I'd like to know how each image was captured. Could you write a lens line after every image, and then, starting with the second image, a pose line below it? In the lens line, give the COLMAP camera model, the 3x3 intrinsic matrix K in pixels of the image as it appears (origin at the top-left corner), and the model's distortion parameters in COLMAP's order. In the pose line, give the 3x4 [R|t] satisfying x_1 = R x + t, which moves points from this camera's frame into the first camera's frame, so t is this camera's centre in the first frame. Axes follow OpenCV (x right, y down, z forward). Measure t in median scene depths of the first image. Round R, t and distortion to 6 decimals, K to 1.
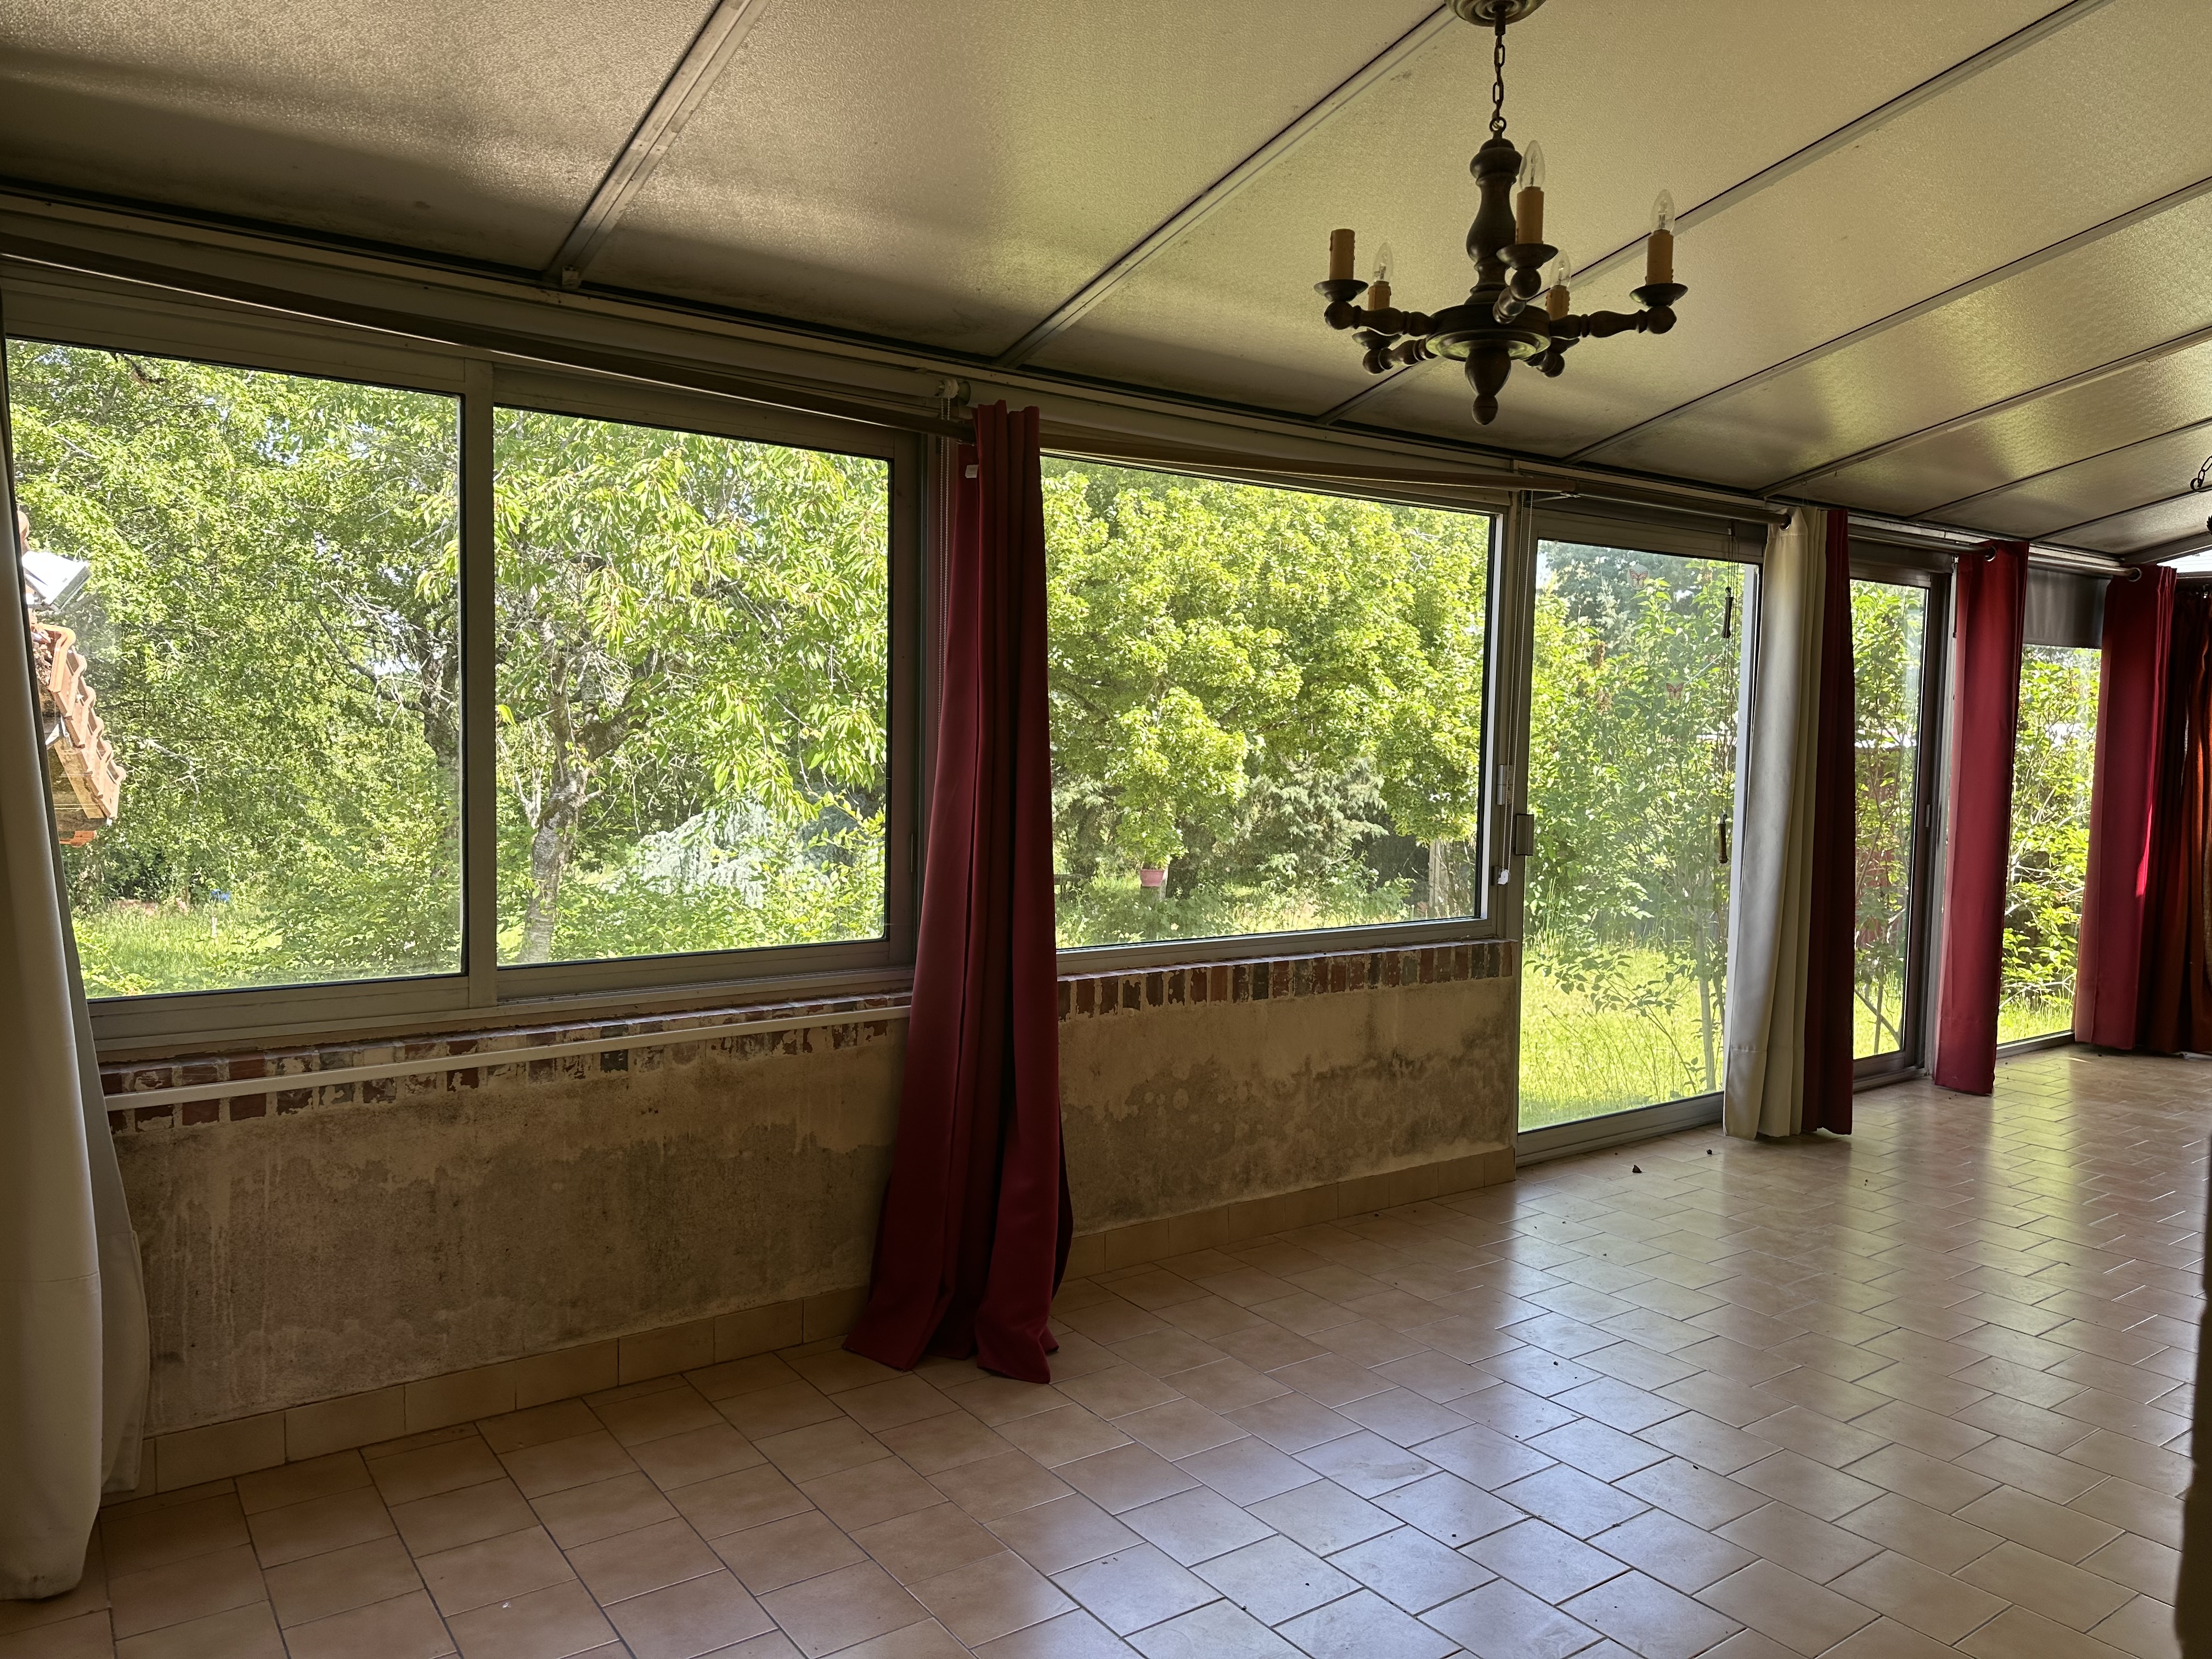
lens RADIAL K [[1547.9, 0, 1113.5], [0, 1547.9, 825.2], [0, 0, 1]] dist [0.061448, -0.074979]
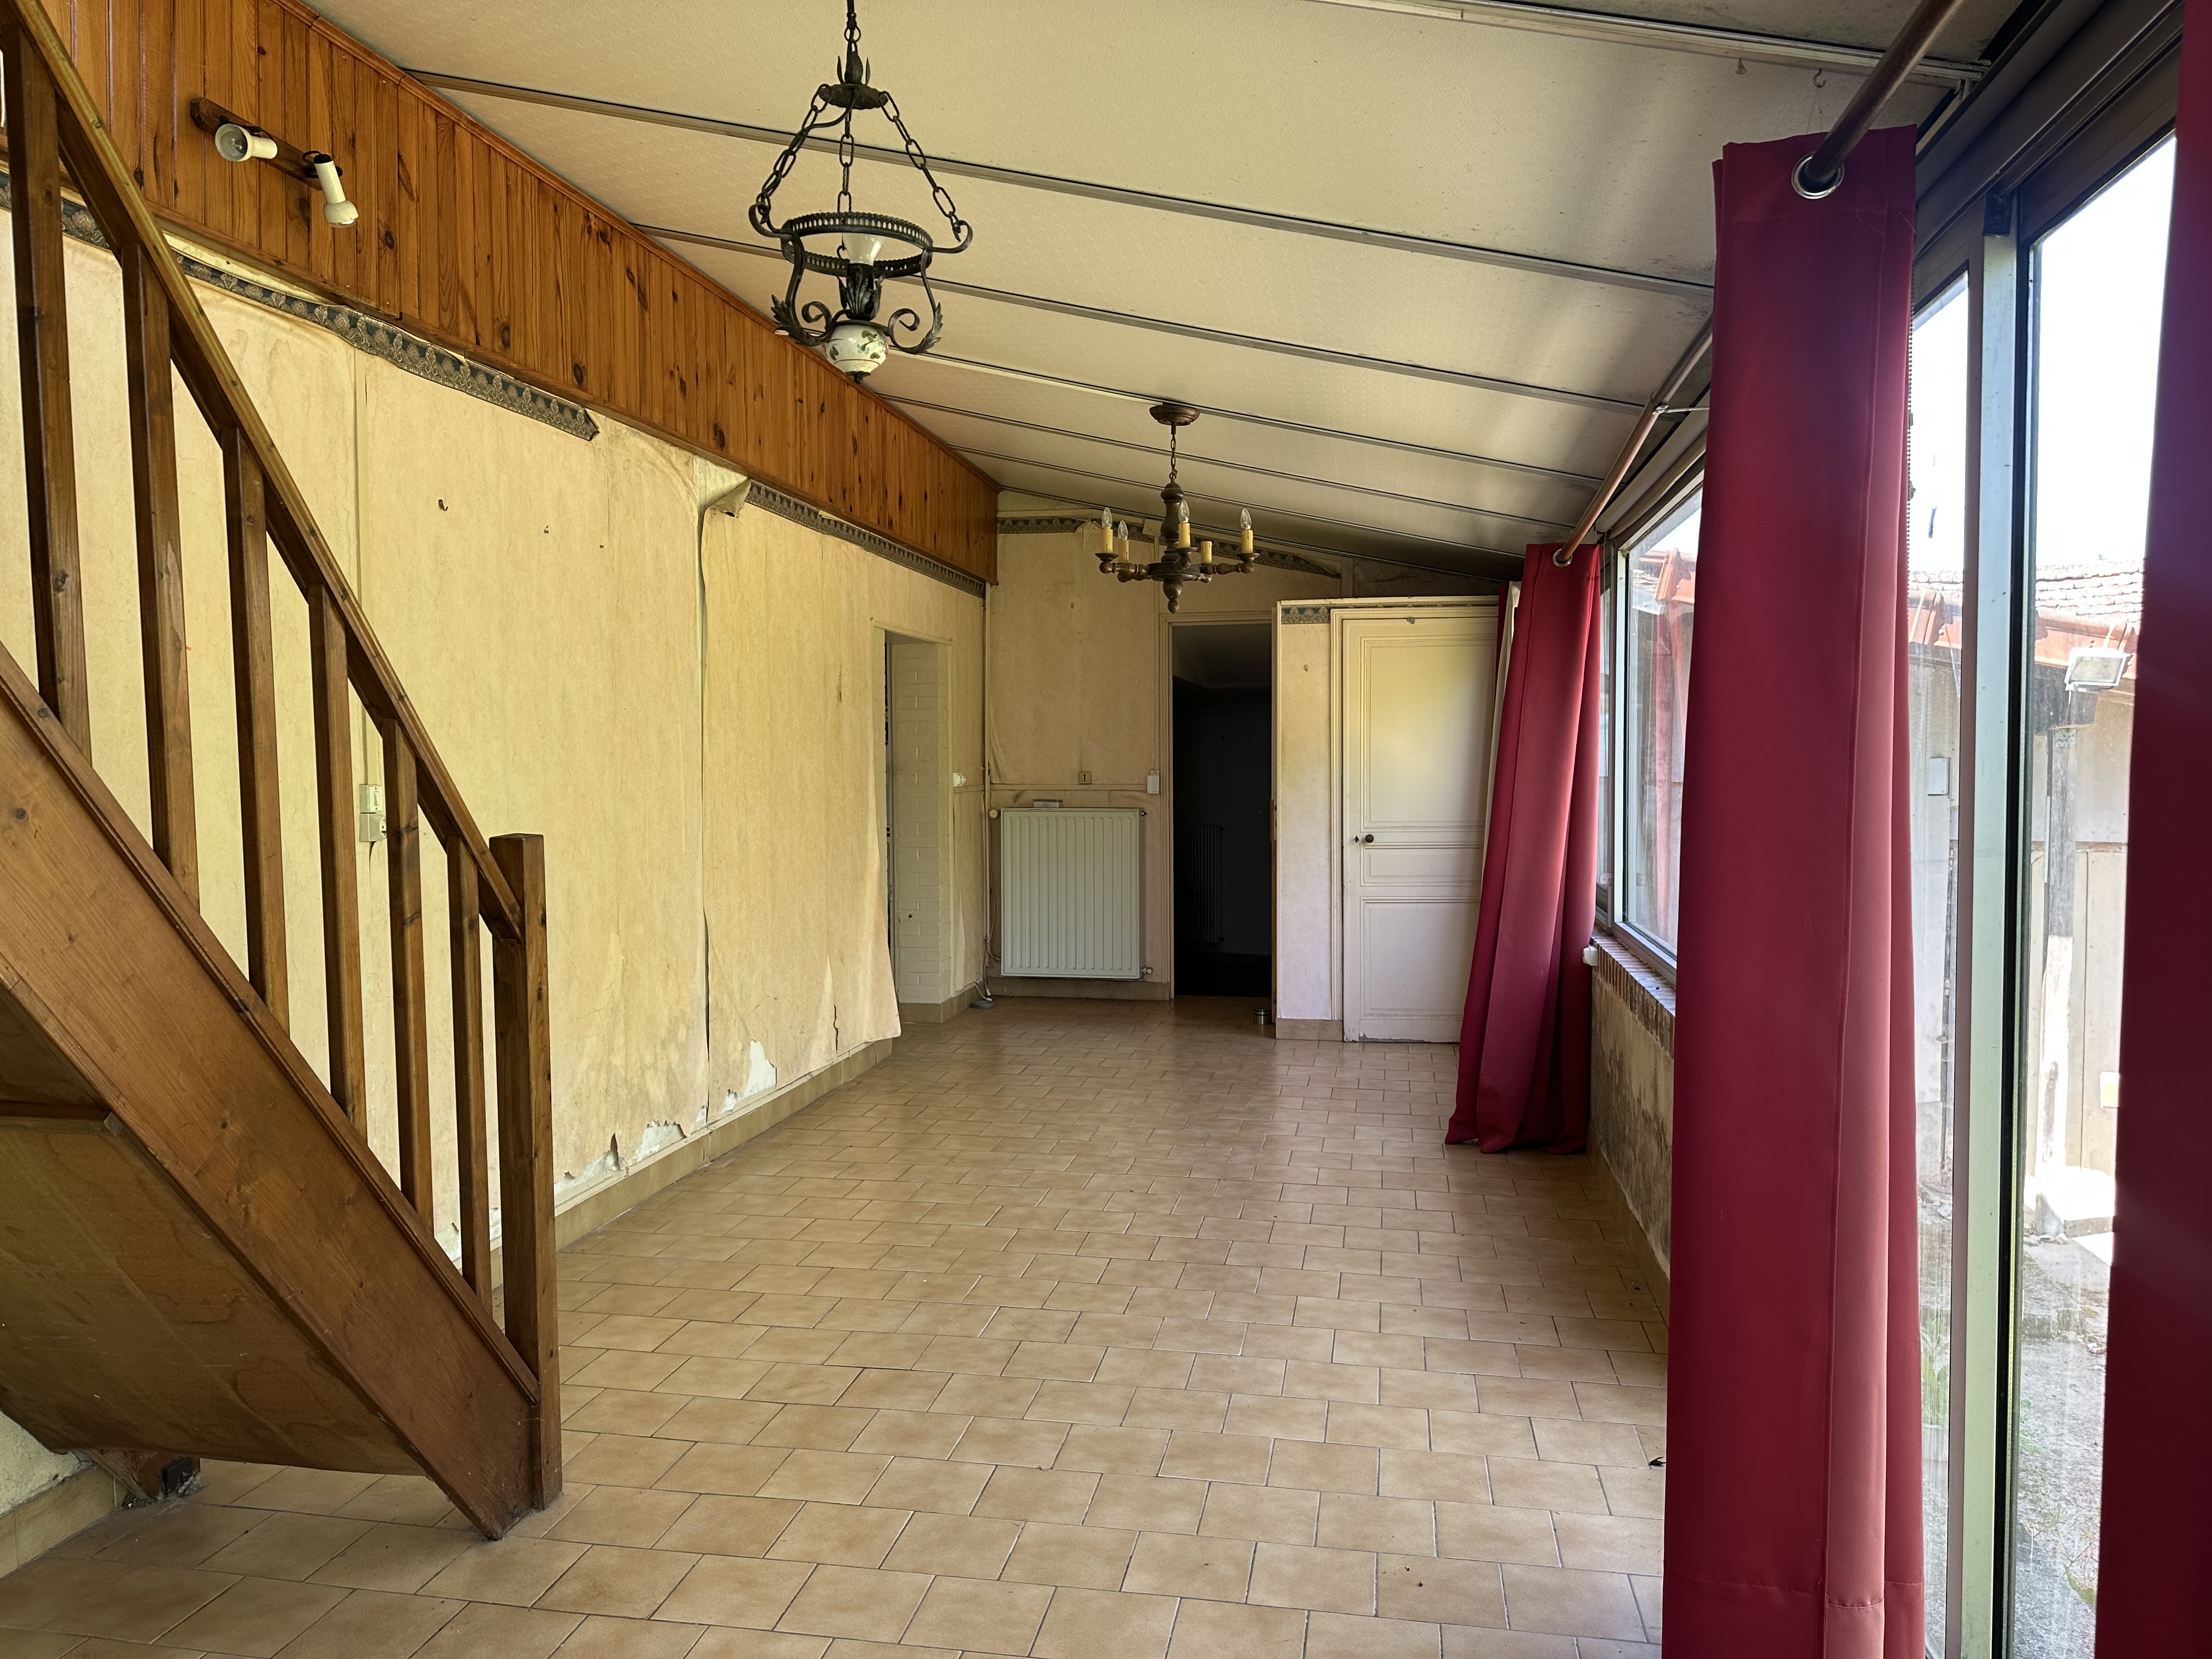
lens RADIAL K [[1547.9, 0, 1098.3], [0, 1547.9, 832.1], [0, 0, 1]] dist [0.061448, -0.074979]
pose [[-0.717163, 0.008747, -0.696850, 1.029494], [-0.059659, 0.995480, 0.073893, -0.059355], [0.694347, 0.094567, -0.713400, 1.414918]]
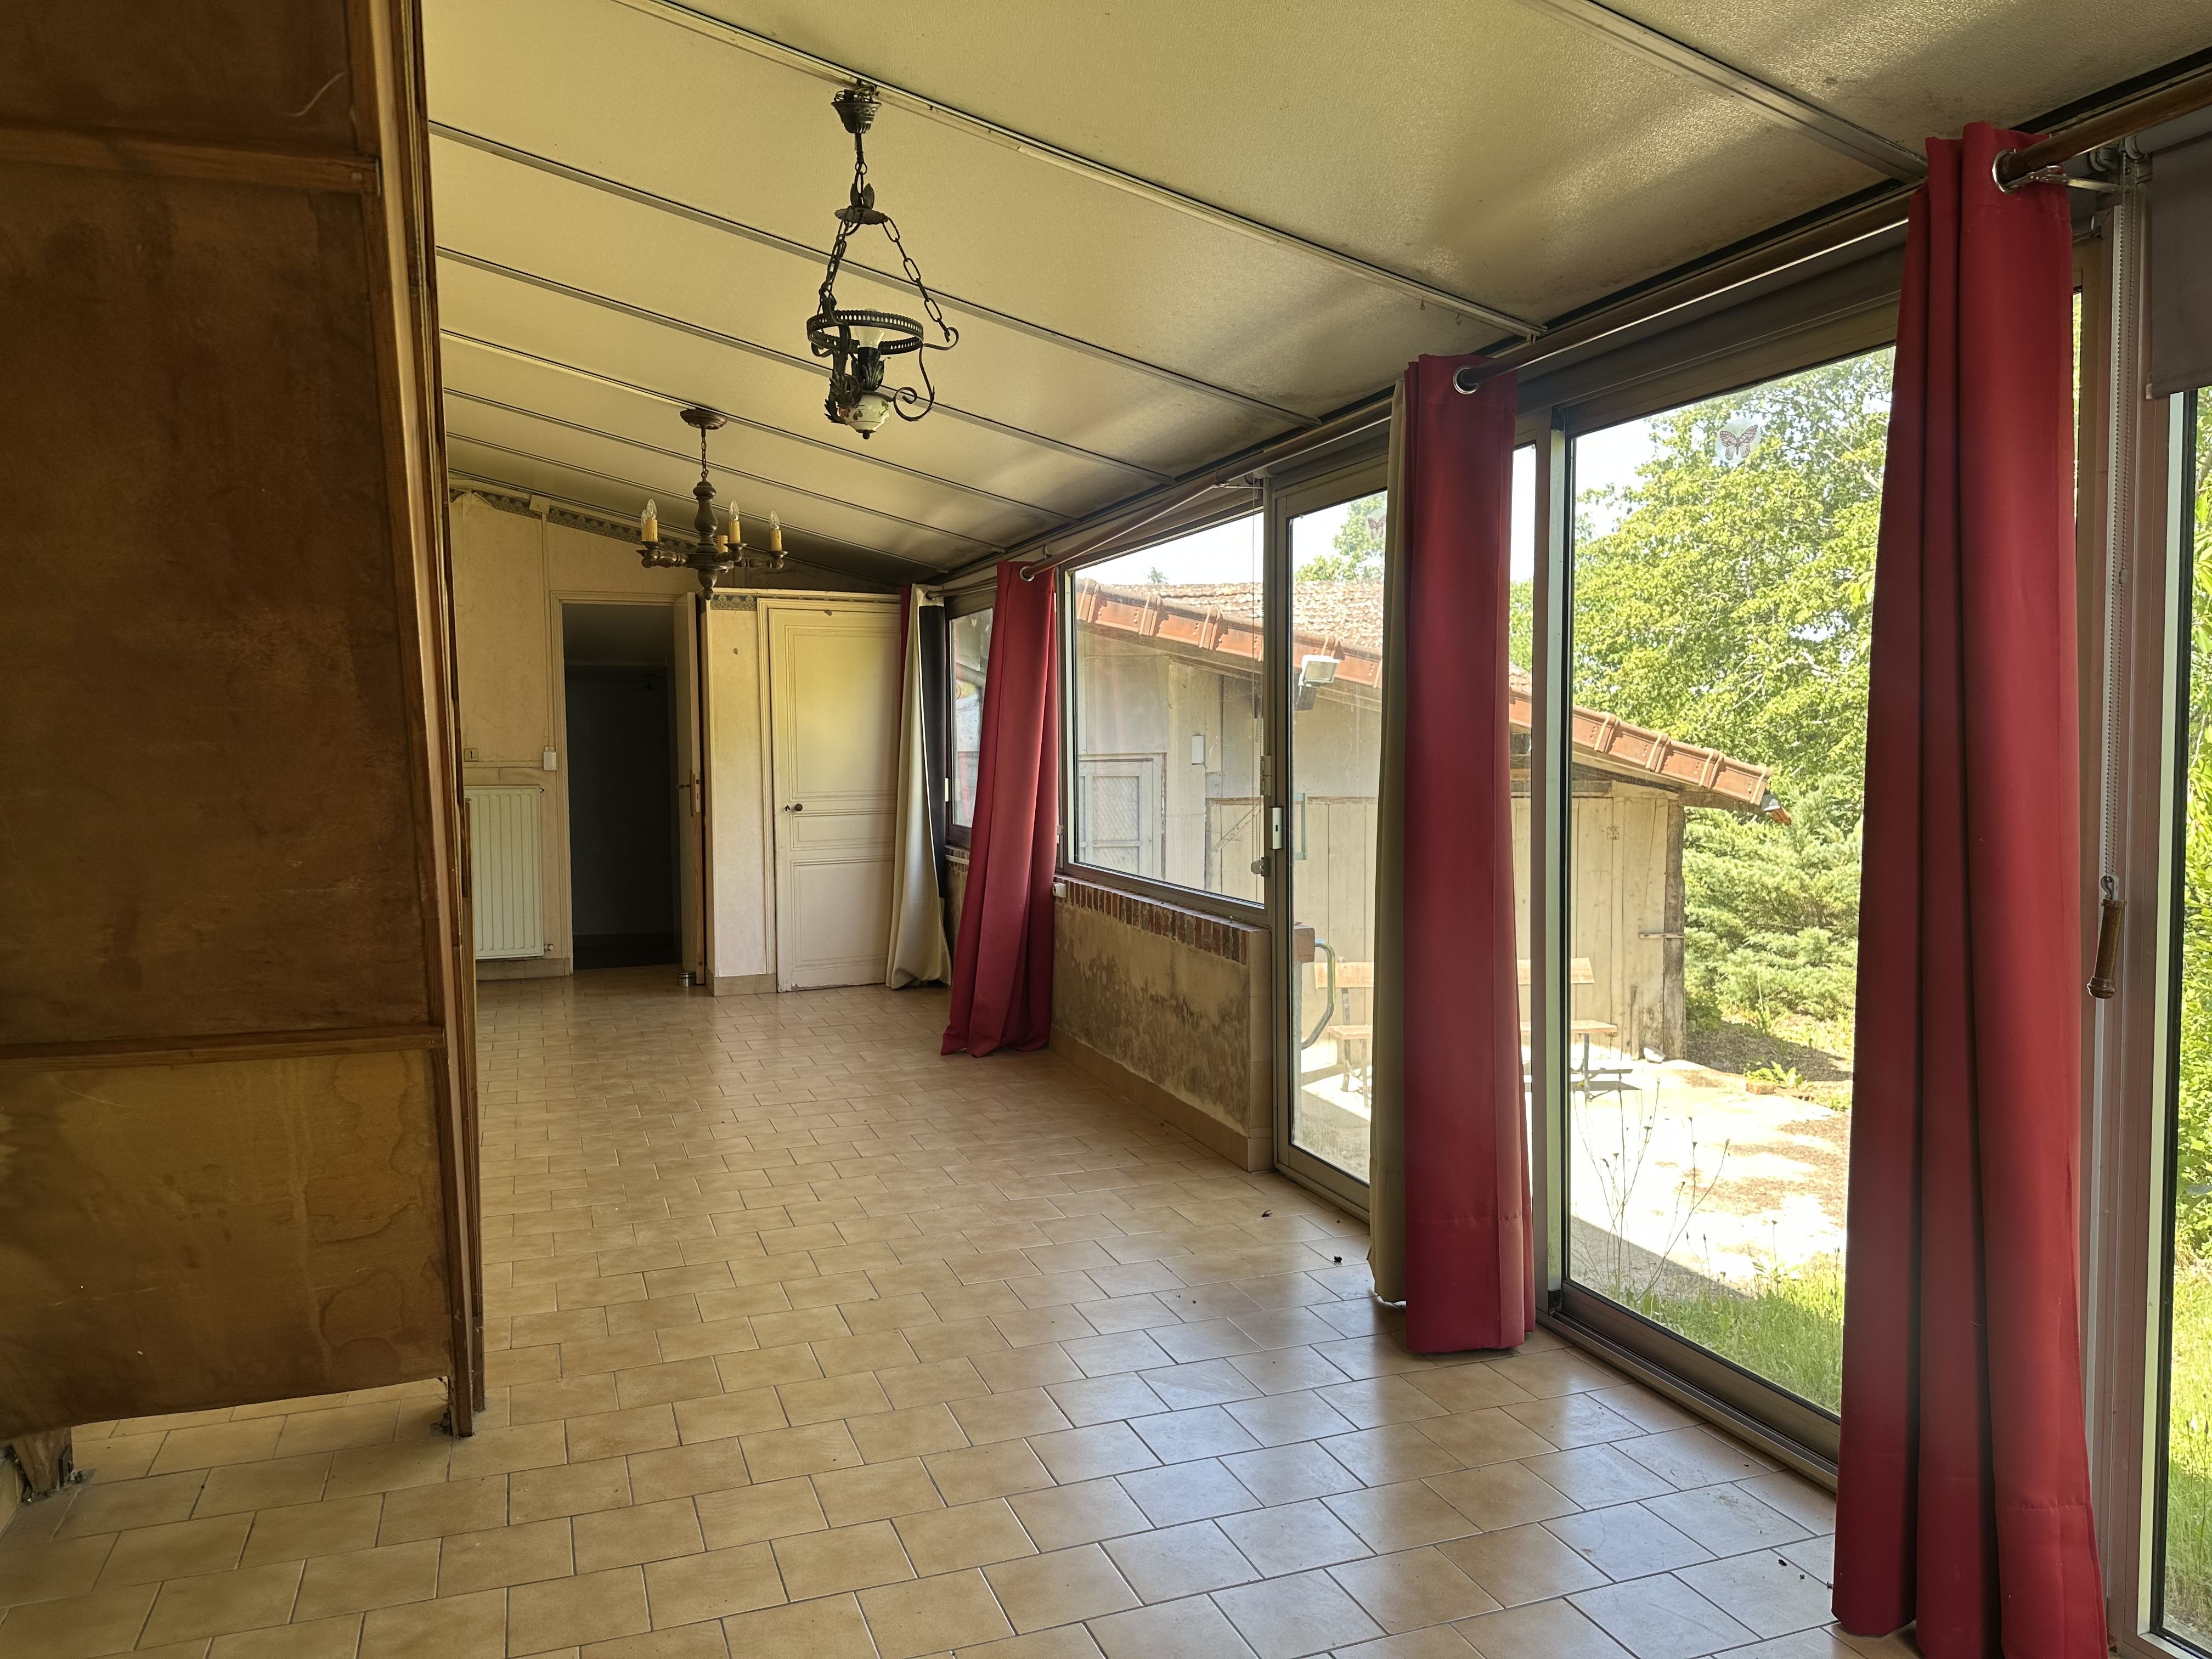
lens RADIAL K [[1547.9, 0, 1112.0], [0, 1547.9, 833.2], [0, 0, 1]] dist [0.061448, -0.074979]
pose [[-0.253694, 0.036501, -0.966596, 1.354703], [-0.059209, 0.996828, 0.053183, -0.036347], [0.965471, 0.070723, -0.250728, 1.256429]]
